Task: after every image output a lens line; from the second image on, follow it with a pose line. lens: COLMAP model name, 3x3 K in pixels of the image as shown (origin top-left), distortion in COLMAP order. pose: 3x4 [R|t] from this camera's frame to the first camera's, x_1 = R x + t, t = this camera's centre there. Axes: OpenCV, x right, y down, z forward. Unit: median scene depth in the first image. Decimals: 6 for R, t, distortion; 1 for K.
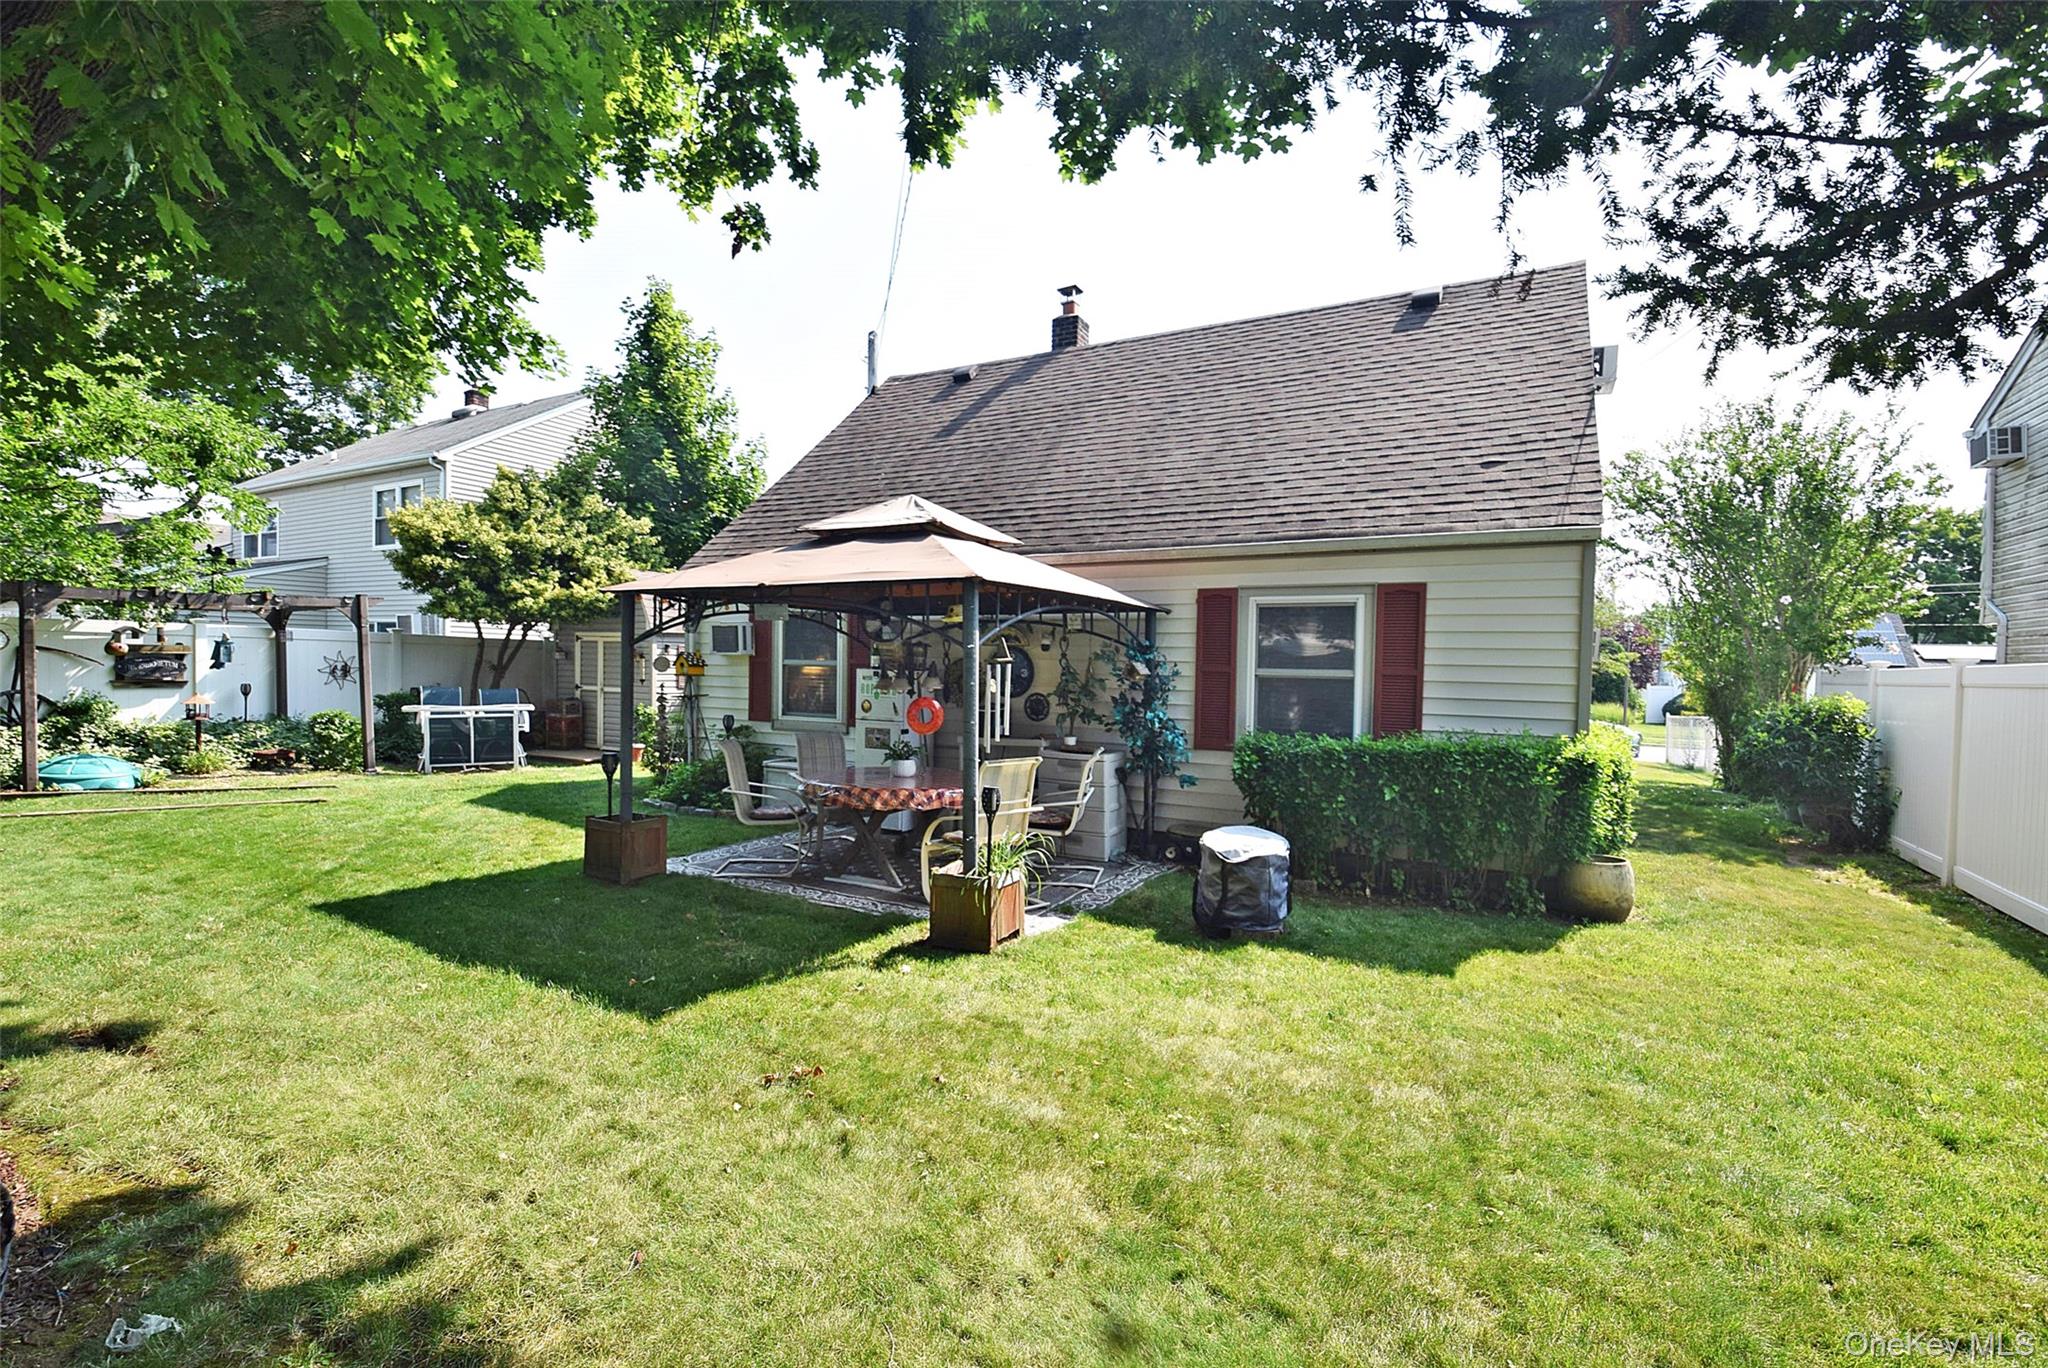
lens RADIAL K [[862.2, 0, 997.5], [0, 862.2, 692.8], [0, 0, 1]] dist [-0.000568, -0.024046]
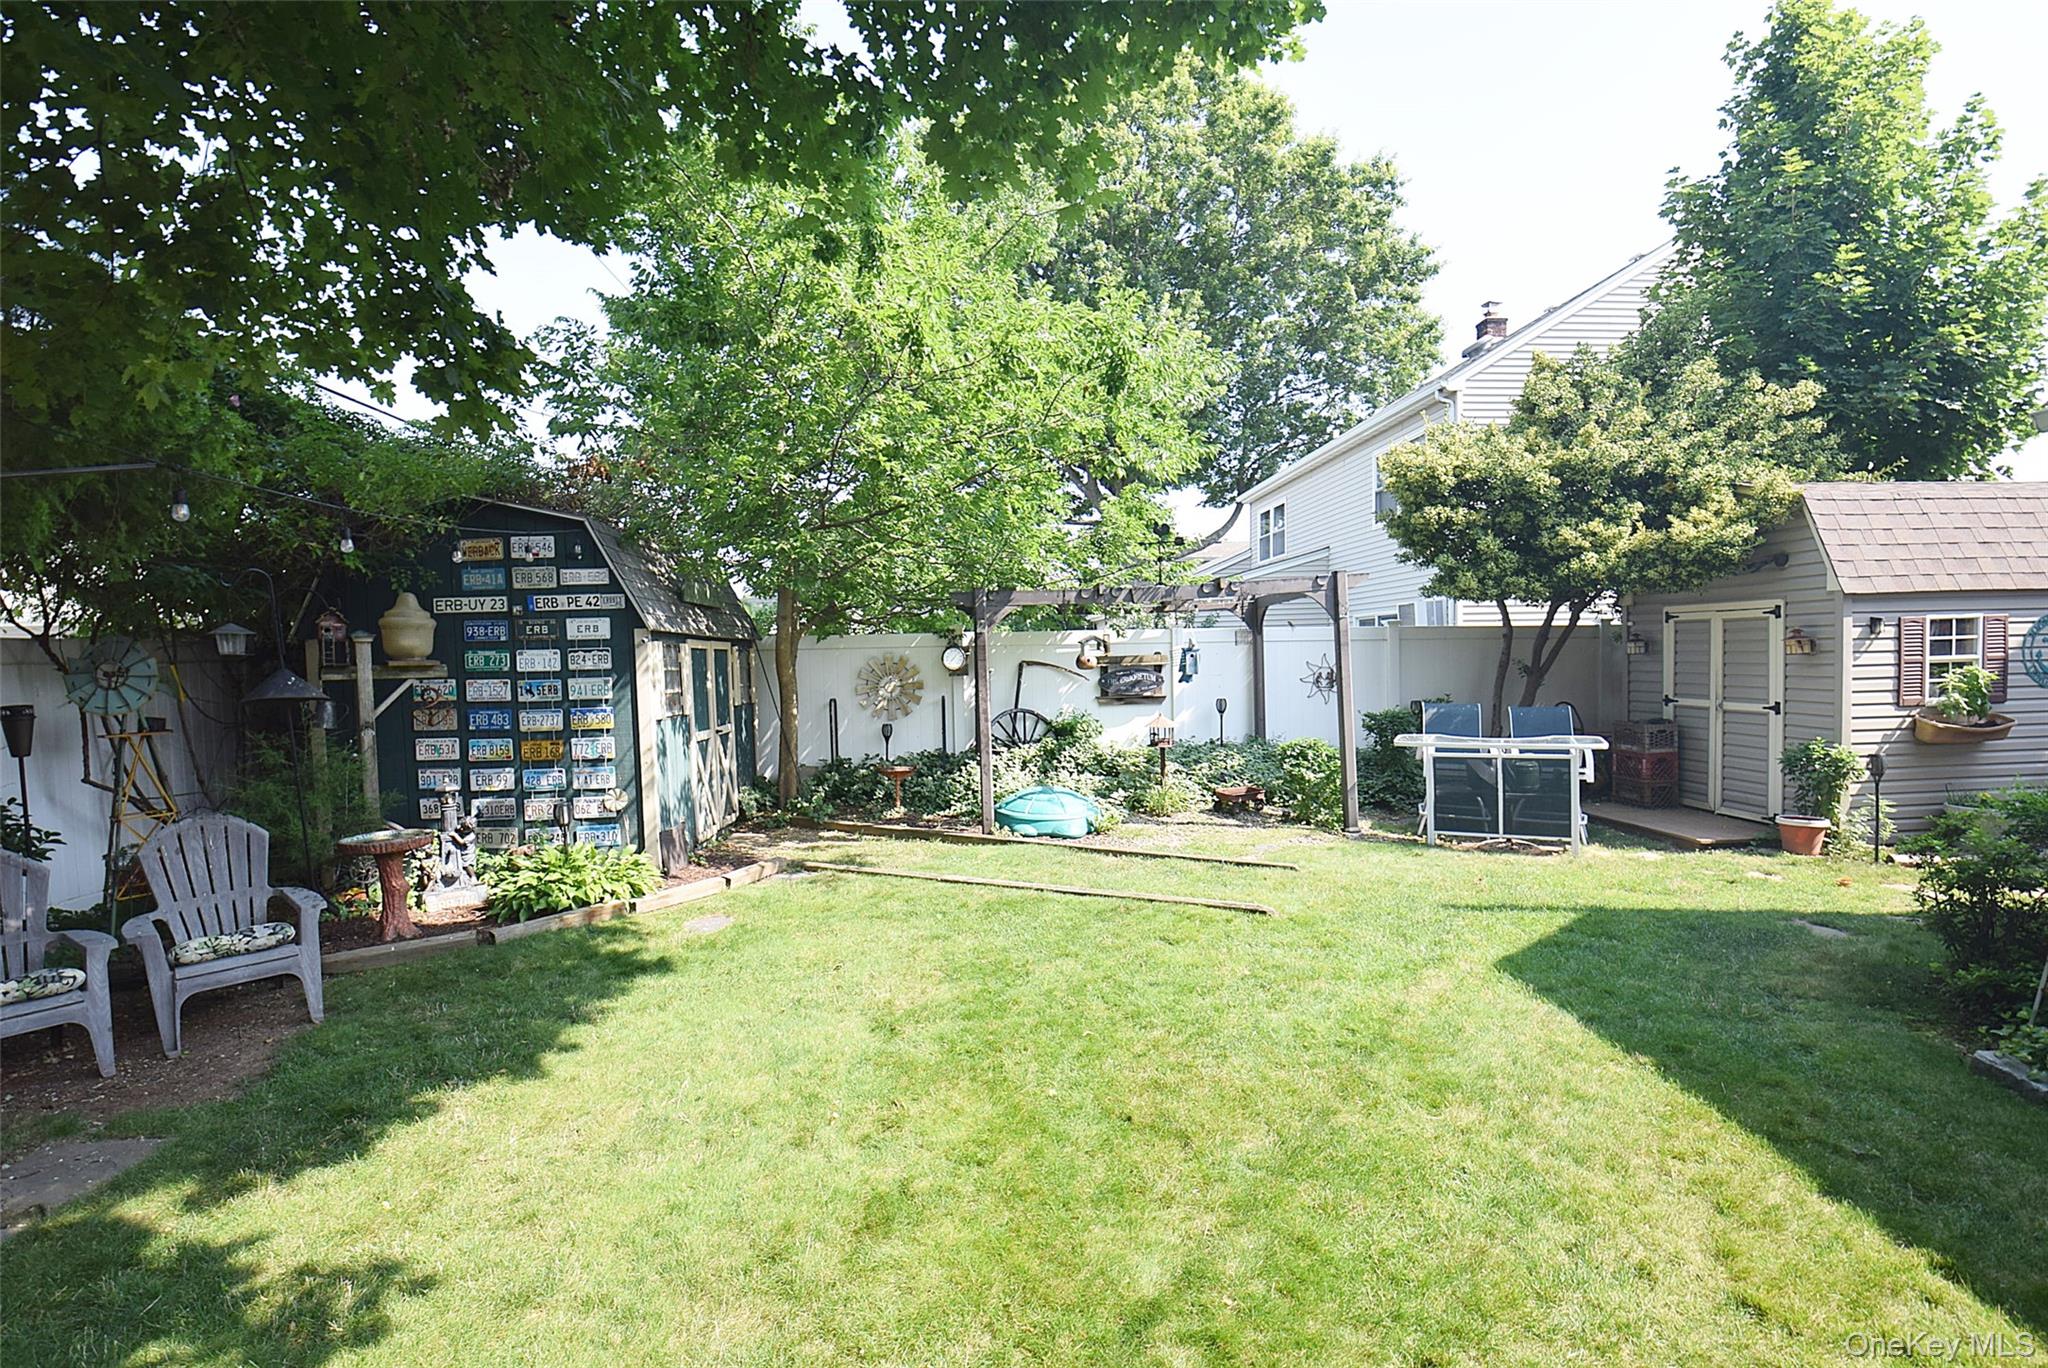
lens RADIAL K [[913.5, 0, 1029.5], [0, 913.5, 701.0], [0, 0, 1]] dist [0.018517, -0.028613]
pose [[0.535588, 0.009329, -0.844428, -0.218629], [0.006150, 0.999869, 0.014947, -0.020340], [0.844457, -0.013199, 0.535461, 0.336005]]
